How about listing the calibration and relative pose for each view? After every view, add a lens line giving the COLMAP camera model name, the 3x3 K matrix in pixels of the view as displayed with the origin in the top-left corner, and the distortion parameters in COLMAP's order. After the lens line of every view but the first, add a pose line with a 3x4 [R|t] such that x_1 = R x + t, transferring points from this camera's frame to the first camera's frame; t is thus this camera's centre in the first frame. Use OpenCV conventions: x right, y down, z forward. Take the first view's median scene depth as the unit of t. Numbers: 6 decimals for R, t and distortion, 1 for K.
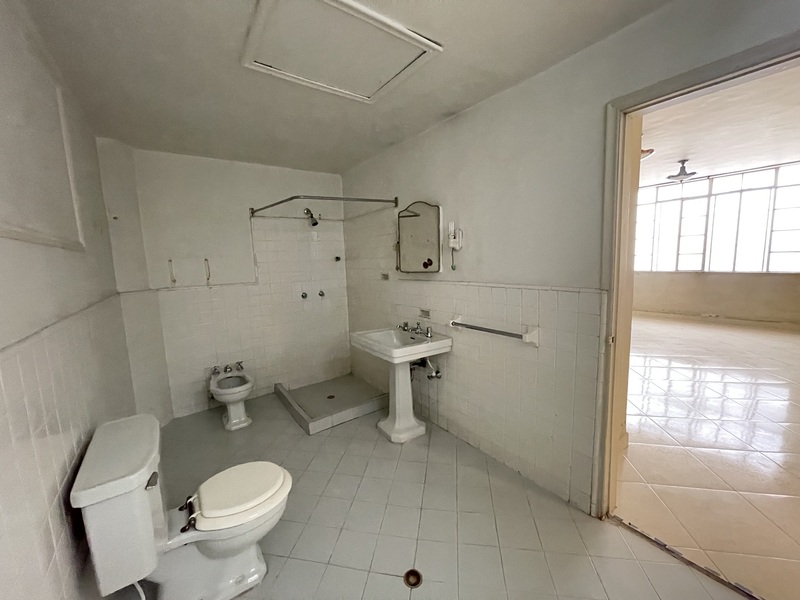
lens RADIAL K [[328.1, 0, 397.1], [0, 328.1, 300.6], [0, 0, 1]] dist [-0.000489, -0.000050]
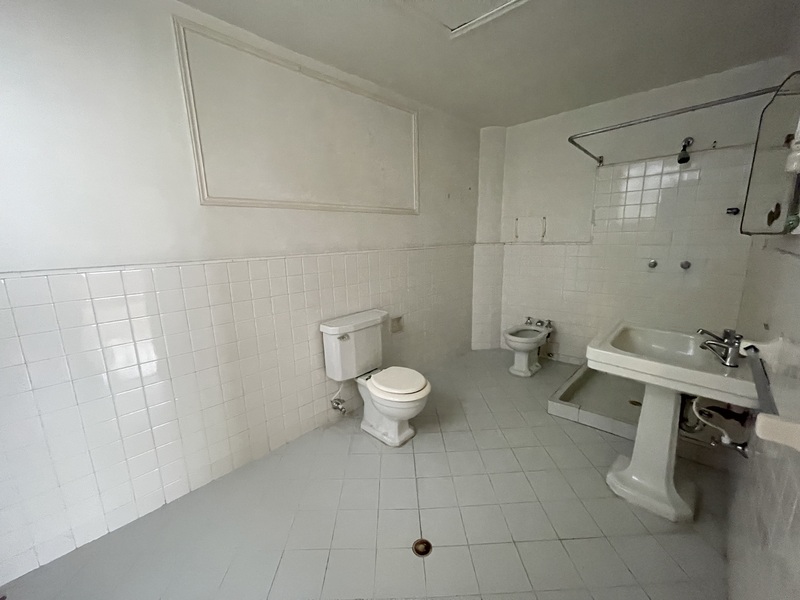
lens RADIAL K [[328.1, 0, 397.1], [0, 328.1, 300.6], [0, 0, 1]] dist [-0.000489, -0.000050]
pose [[0.165936, 0.218589, -0.961605, 0.453574], [-0.103167, 0.973621, 0.203517, -0.033368], [0.980725, 0.065436, 0.184110, 0.388988]]
